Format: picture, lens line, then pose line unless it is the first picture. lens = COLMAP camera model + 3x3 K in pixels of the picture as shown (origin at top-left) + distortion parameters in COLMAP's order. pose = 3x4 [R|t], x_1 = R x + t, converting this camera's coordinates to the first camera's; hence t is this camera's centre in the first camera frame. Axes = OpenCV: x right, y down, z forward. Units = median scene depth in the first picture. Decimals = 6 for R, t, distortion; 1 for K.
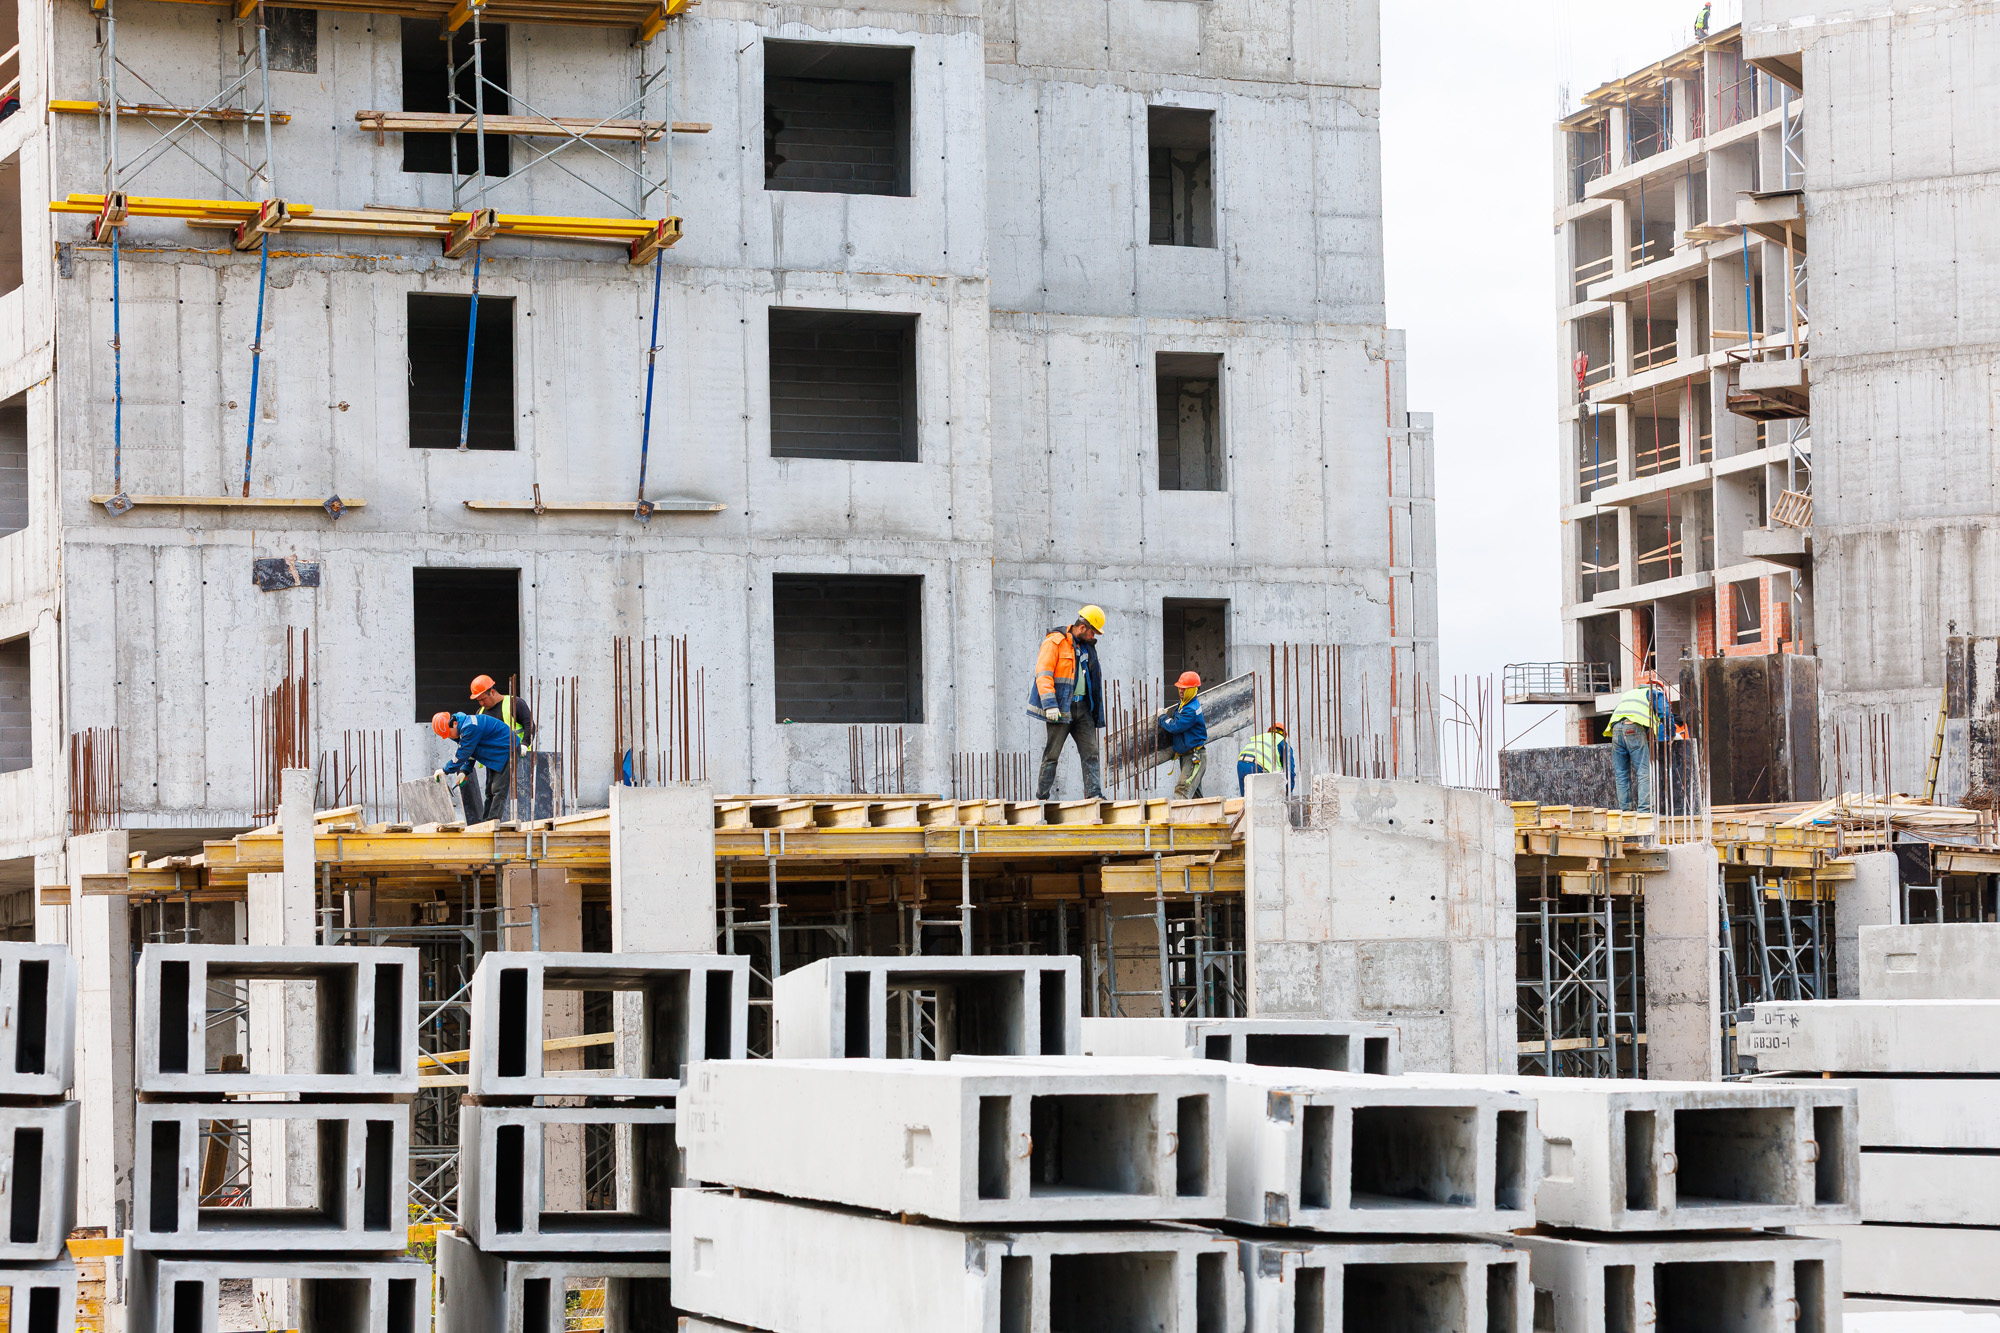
lens RADIAL K [[4197.3, 0, 1000.0], [0, 4197.3, 666.5], [0, 0, 1]] dist [-0.100068, -0.444351]
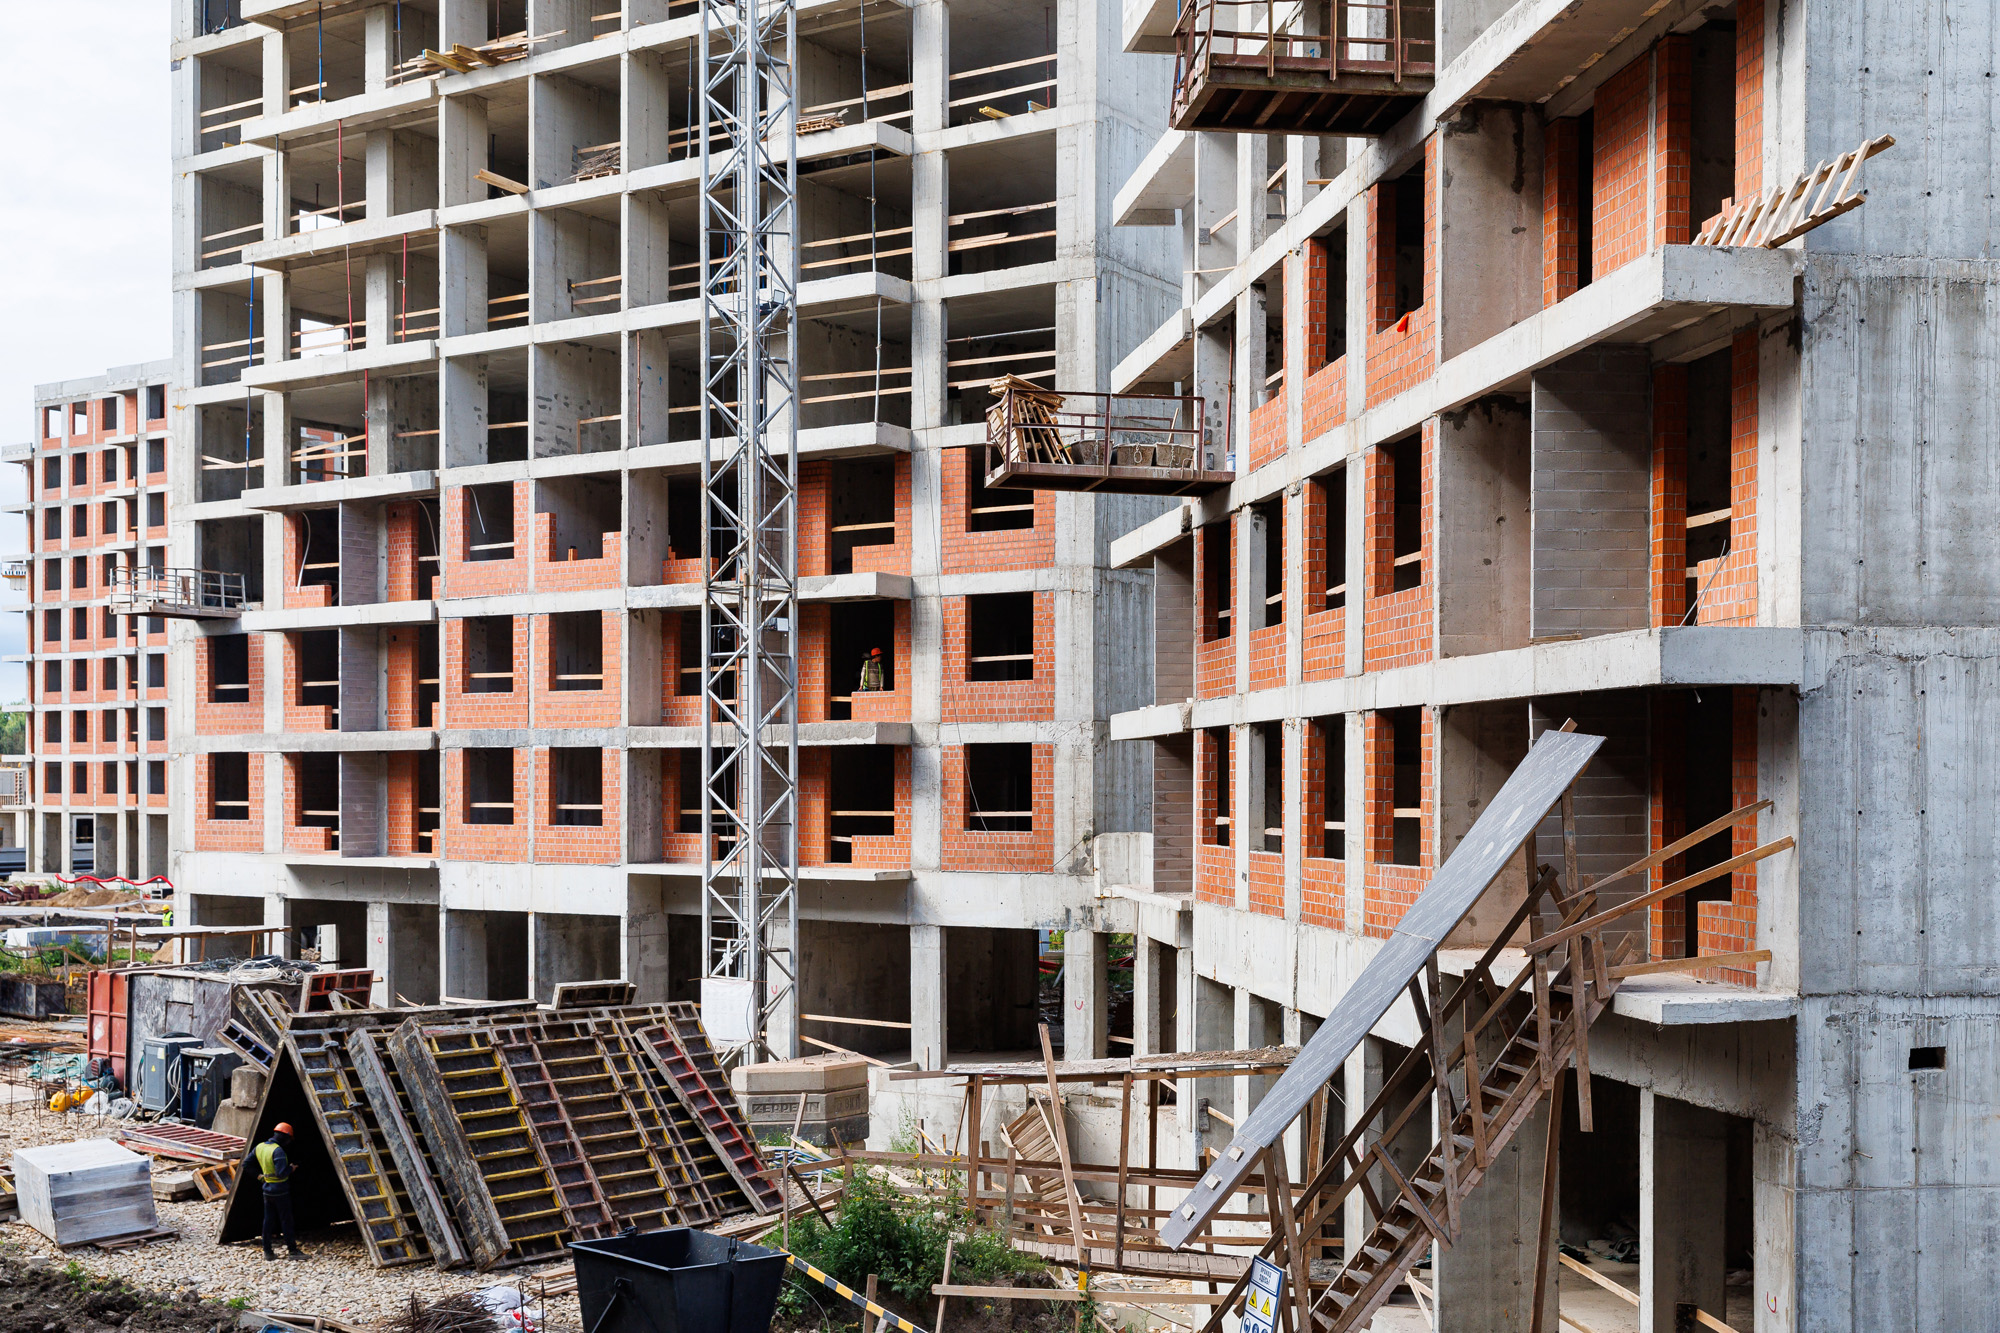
lens RADIAL K [[2228.2, 0, 1000.5], [0, 2228.2, 768.5], [0, 0, 1]] dist [0.011370, 0.033166]
pose [[0.789824, 0.020949, 0.612976, -0.027639], [-0.059106, 0.997365, 0.042073, 0.023918], [-0.610479, -0.069461, 0.788981, 1.224638]]
